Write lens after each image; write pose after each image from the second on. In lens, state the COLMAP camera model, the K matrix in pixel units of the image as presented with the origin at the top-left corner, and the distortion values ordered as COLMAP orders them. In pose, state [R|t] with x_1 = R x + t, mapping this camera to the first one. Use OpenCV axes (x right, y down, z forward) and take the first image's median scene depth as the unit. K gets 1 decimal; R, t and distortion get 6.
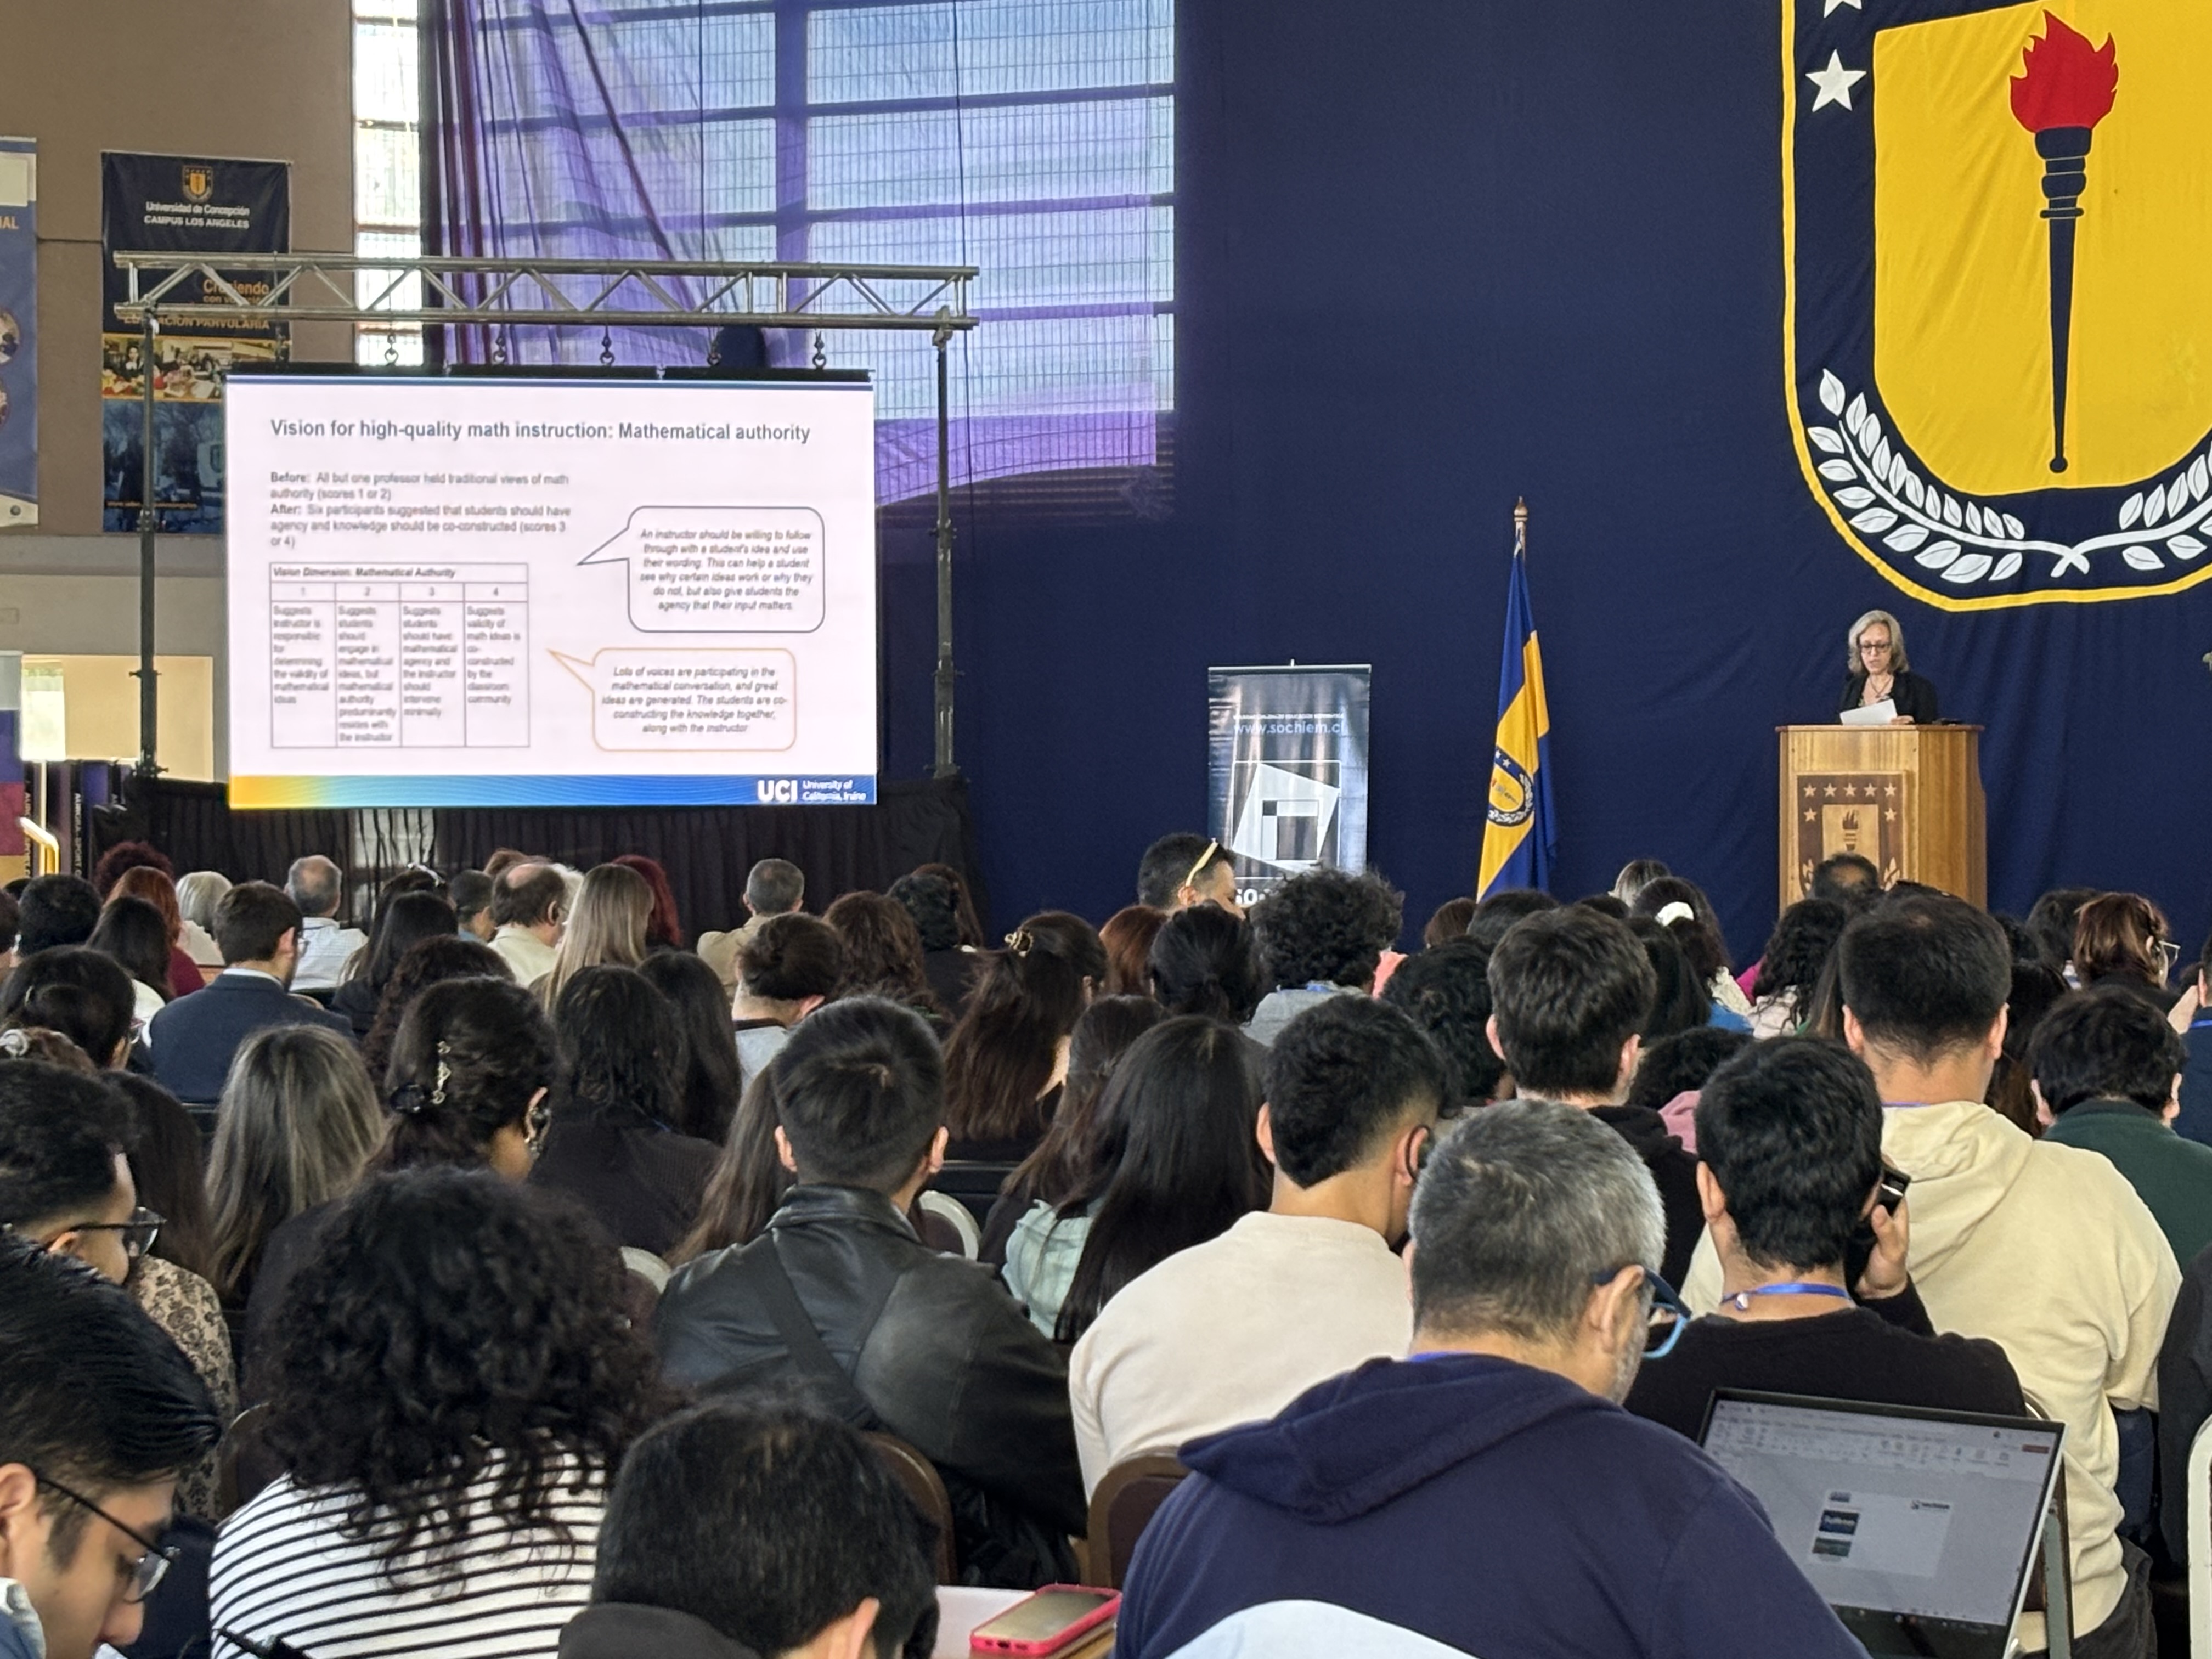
lens RADIAL K [[5453.8, 0, 1132.9], [0, 5453.8, 718.3], [0, 0, 1]] dist [0.114856, 0.000000]
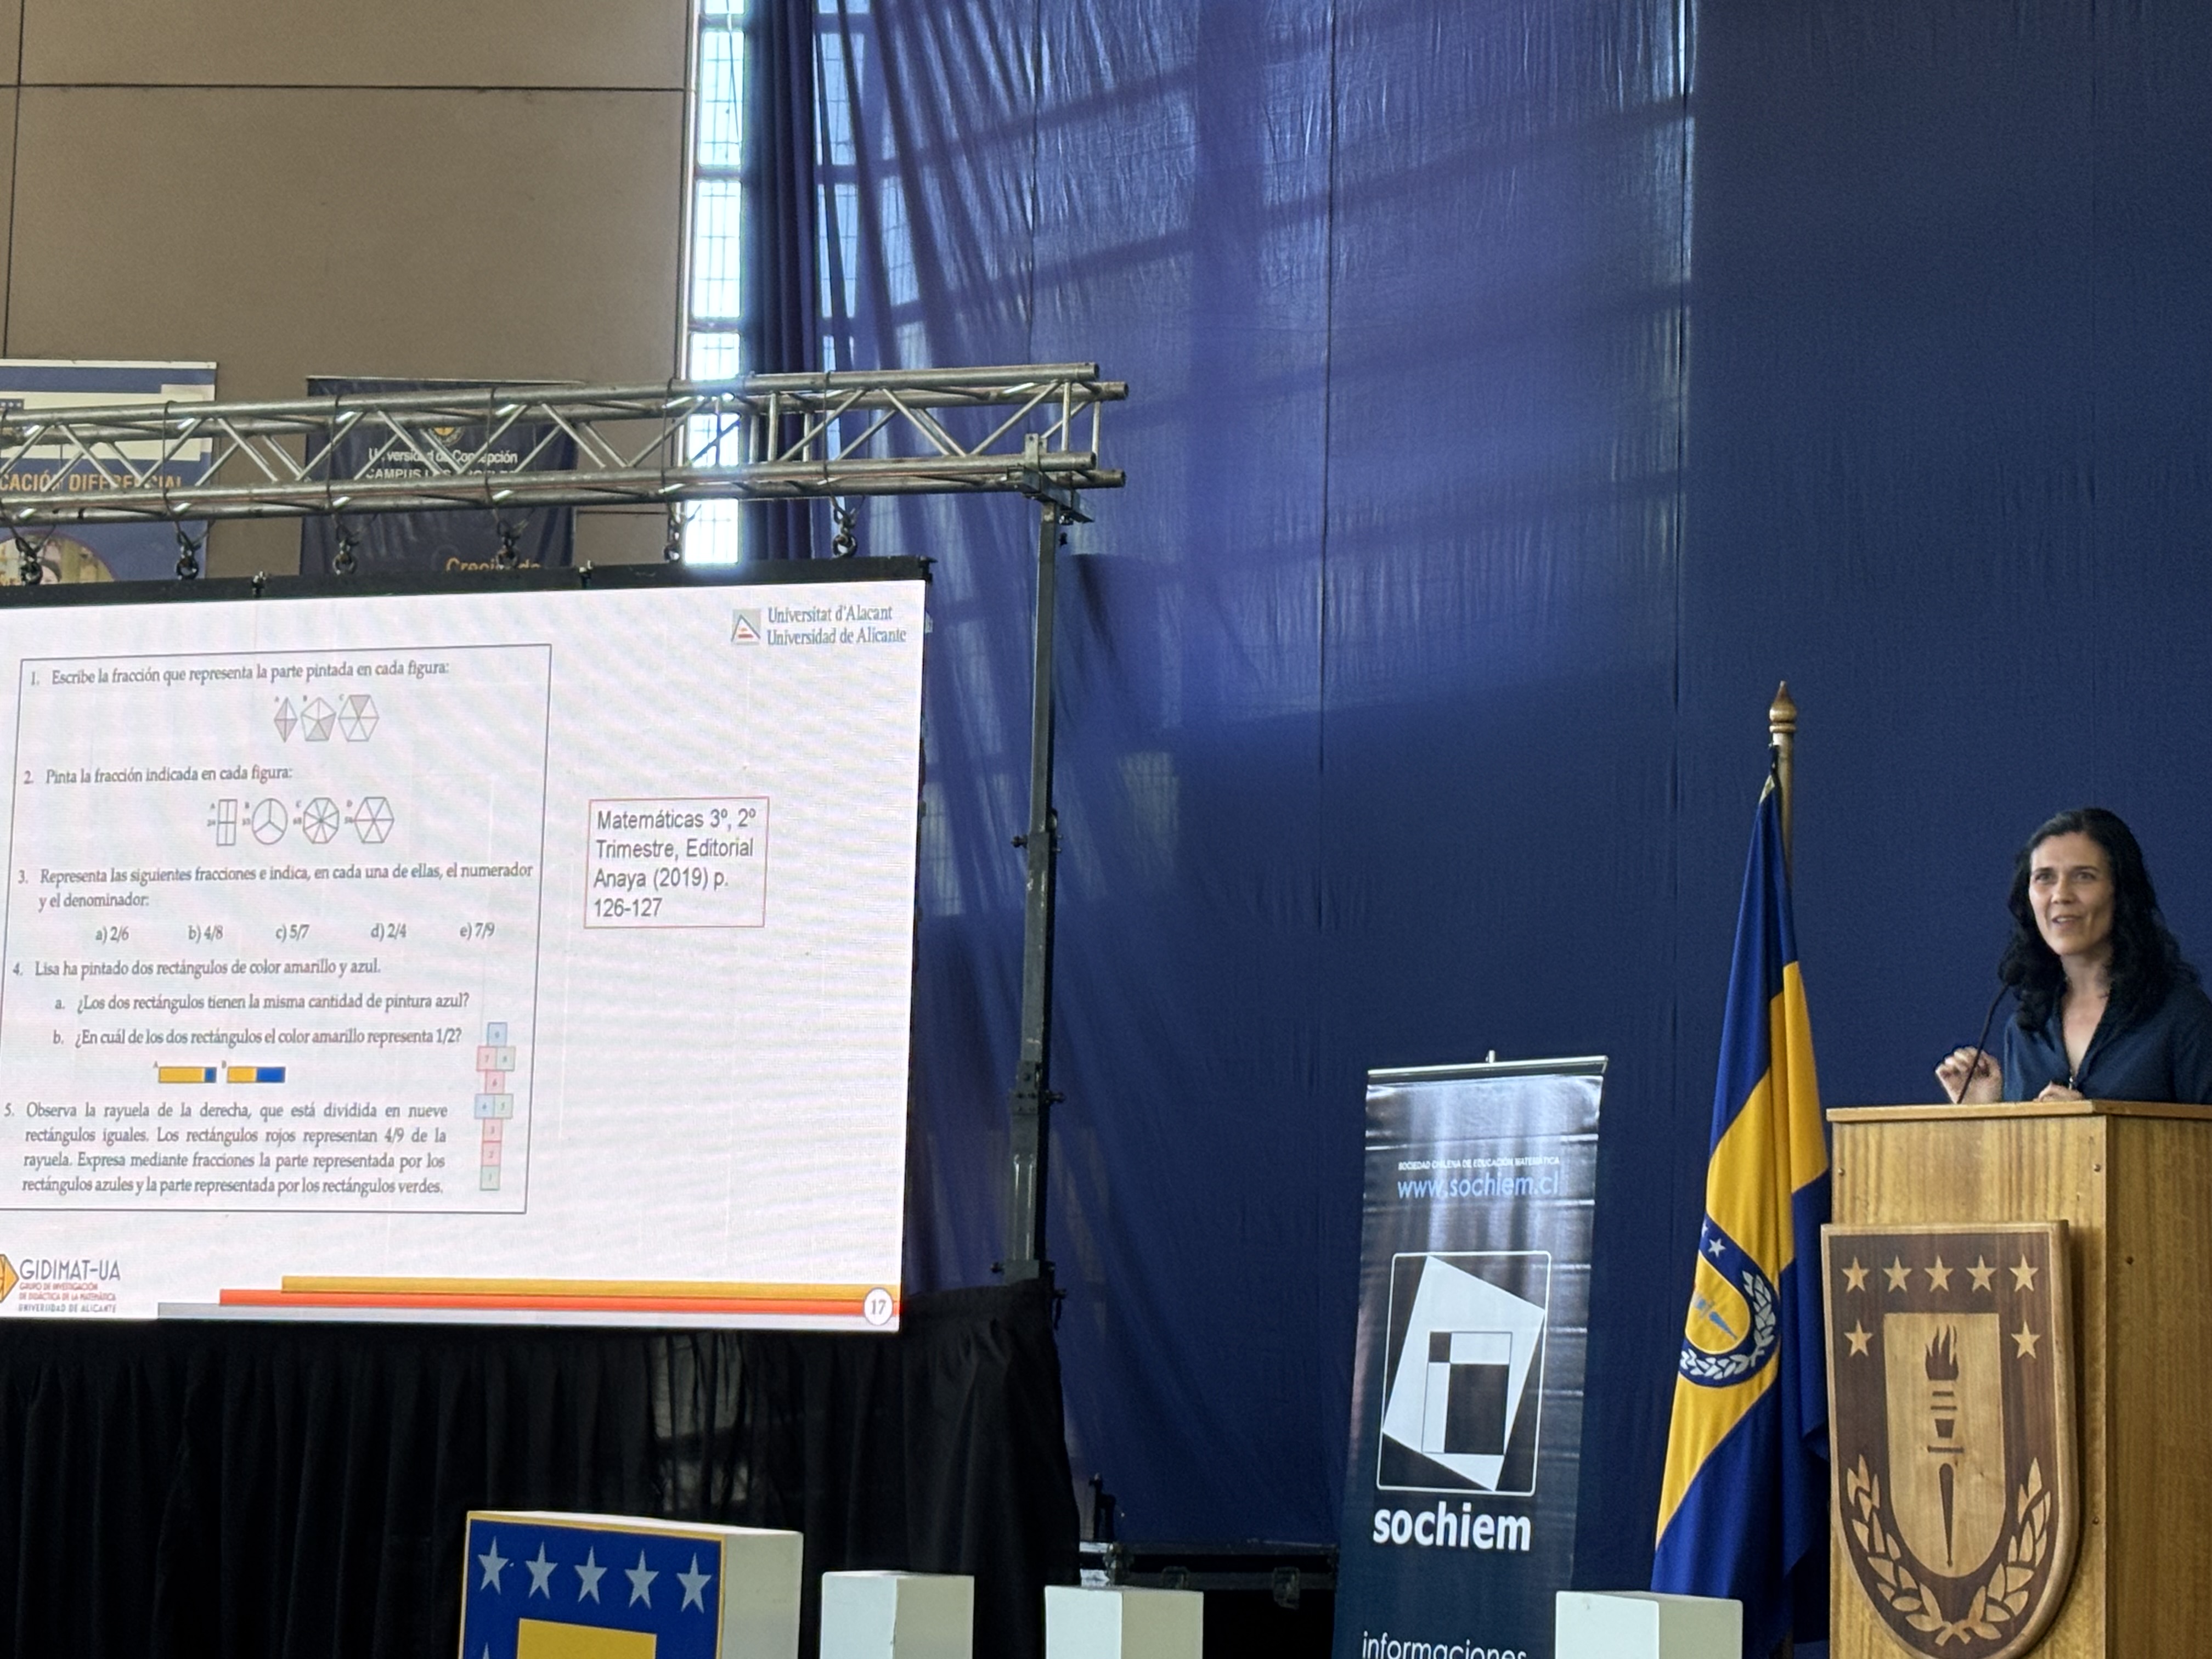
lens RADIAL K [[4689.8, 0, 1124.1], [0, 4689.8, 866.3], [0, 0, 1]] dist [0.135566, 0.000000]
pose [[0.877251, -0.023926, -0.479435, 0.237681], [-0.028619, 0.994374, -0.101990, 0.019907], [0.479178, 0.103192, 0.871630, 0.685059]]
